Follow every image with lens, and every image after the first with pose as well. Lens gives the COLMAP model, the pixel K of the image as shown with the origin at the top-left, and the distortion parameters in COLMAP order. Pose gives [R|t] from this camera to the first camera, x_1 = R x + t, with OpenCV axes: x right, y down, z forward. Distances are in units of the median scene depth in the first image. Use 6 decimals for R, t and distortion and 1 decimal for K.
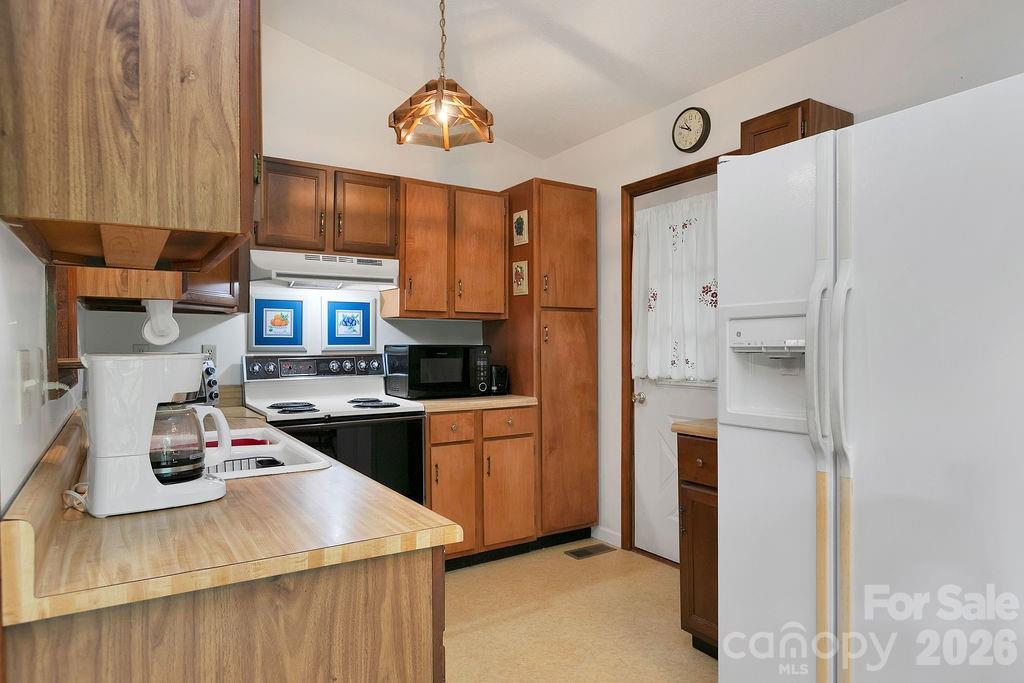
lens RADIAL K [[615.8, 0, 522.0], [0, 615.8, 347.8], [0, 0, 1]] dist [-0.004887, -0.003379]
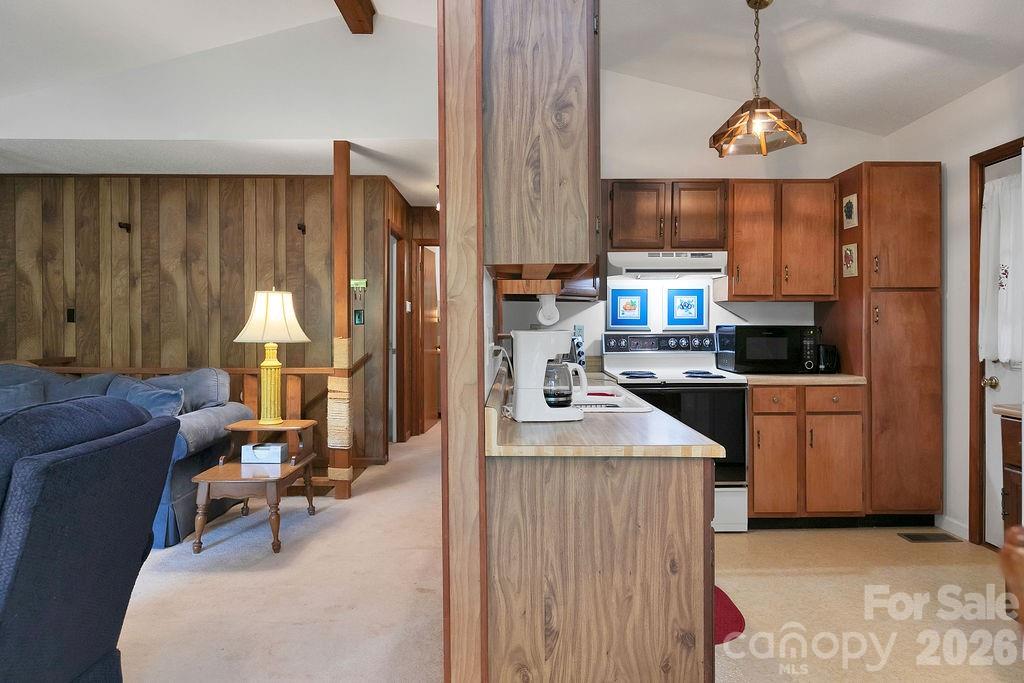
lens RADIAL K [[609.2, 0, 527.4], [0, 609.2, 327.3], [0, 0, 1]] dist [-0.003618, -0.001274]
pose [[0.845899, 0.002457, -0.533338, 0.090628], [-0.003268, 0.999994, -0.000577, 0.000925], [0.533334, 0.002231, 0.845902, -0.159713]]
